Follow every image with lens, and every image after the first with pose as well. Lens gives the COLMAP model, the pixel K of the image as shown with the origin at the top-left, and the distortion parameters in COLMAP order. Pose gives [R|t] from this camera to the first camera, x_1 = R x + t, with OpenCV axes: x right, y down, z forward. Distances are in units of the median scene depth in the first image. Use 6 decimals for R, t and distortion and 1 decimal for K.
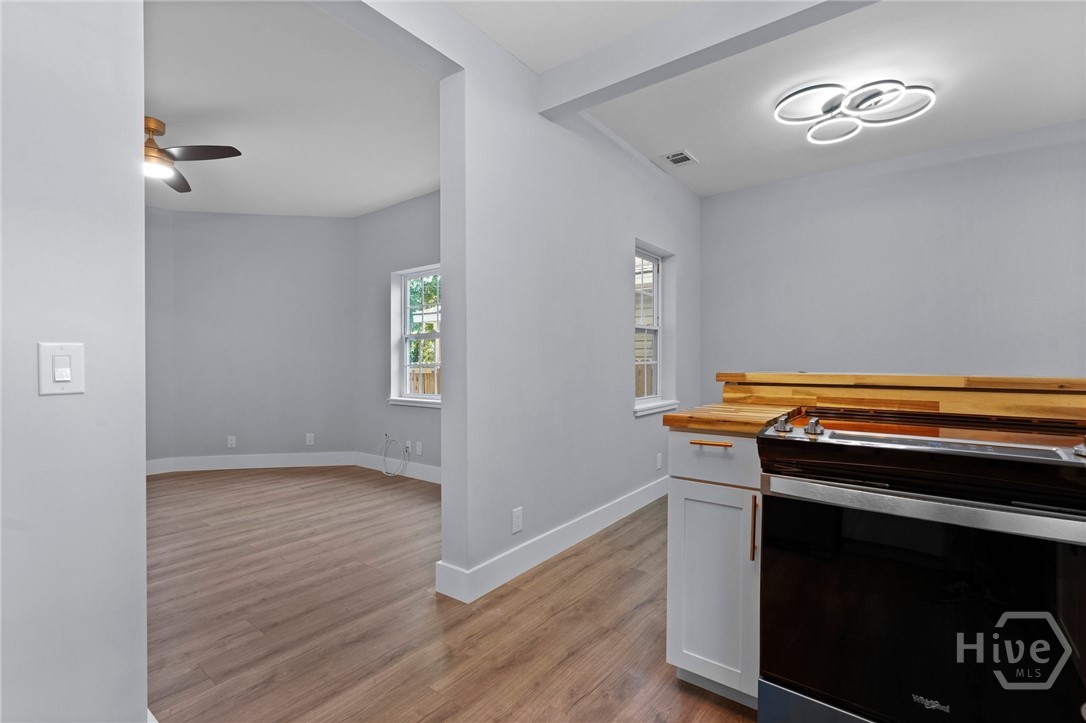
lens RADIAL K [[498.2, 0, 543.0], [0, 498.2, 361.5], [0, 0, 1]] dist [-0.001103, 0.000353]
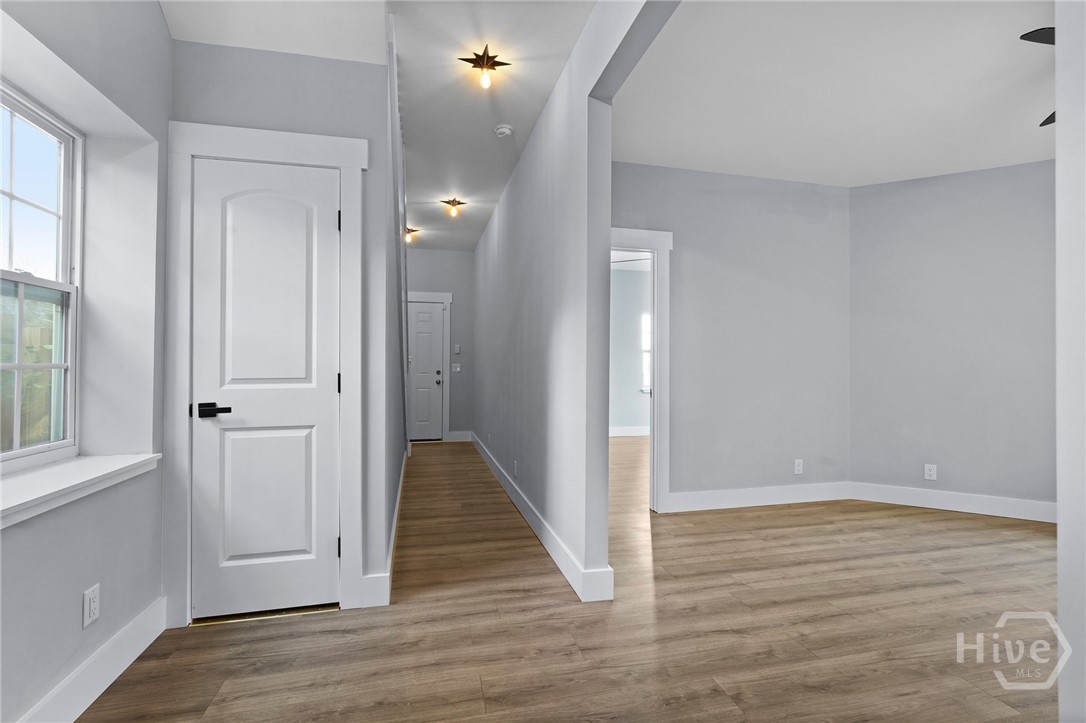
lens RADIAL K [[488.1, 0, 536.2], [0, 488.1, 362.9], [0, 0, 1]] dist [-0.013425, 0.006922]
pose [[0.786216, 0.007328, -0.617908, -0.825369], [-0.011338, 0.999932, -0.002567, 0.000761], [0.617848, 0.009024, 0.786246, 0.040273]]
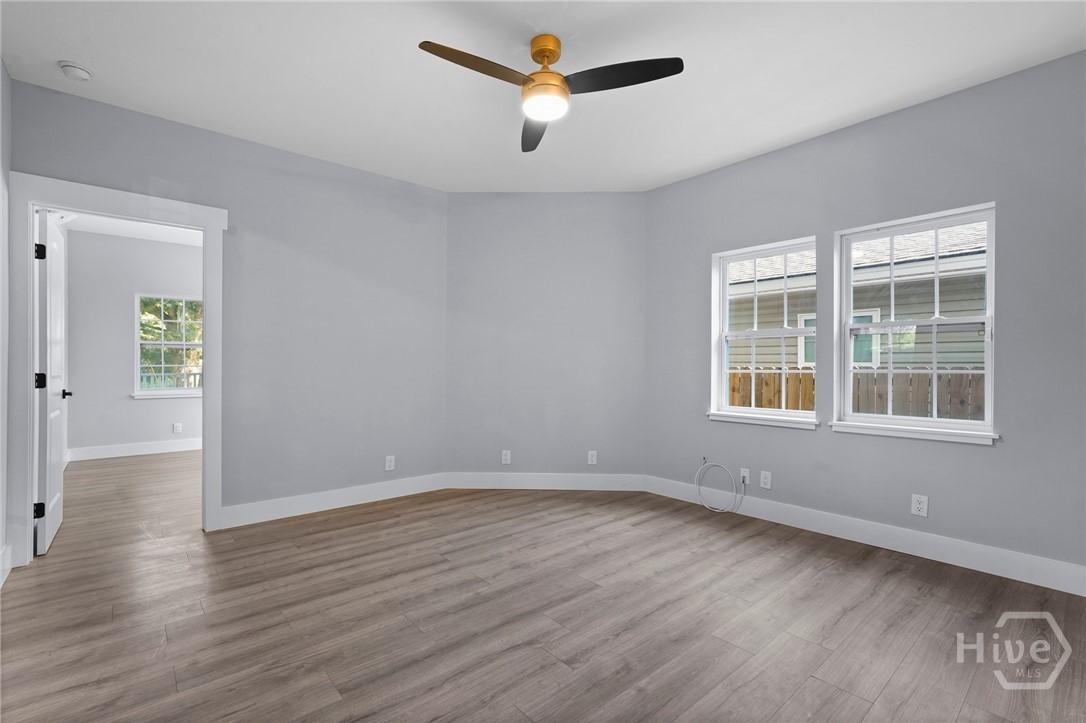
lens RADIAL K [[490.1, 0, 540.8], [0, 490.1, 365.0], [0, 0, 1]] dist [-0.001261, 0.000229]
pose [[0.982273, 0.009645, -0.187209, -0.525400], [-0.010206, 0.999946, -0.002034, 0.002990], [0.187179, 0.003909, 0.982318, 0.225846]]
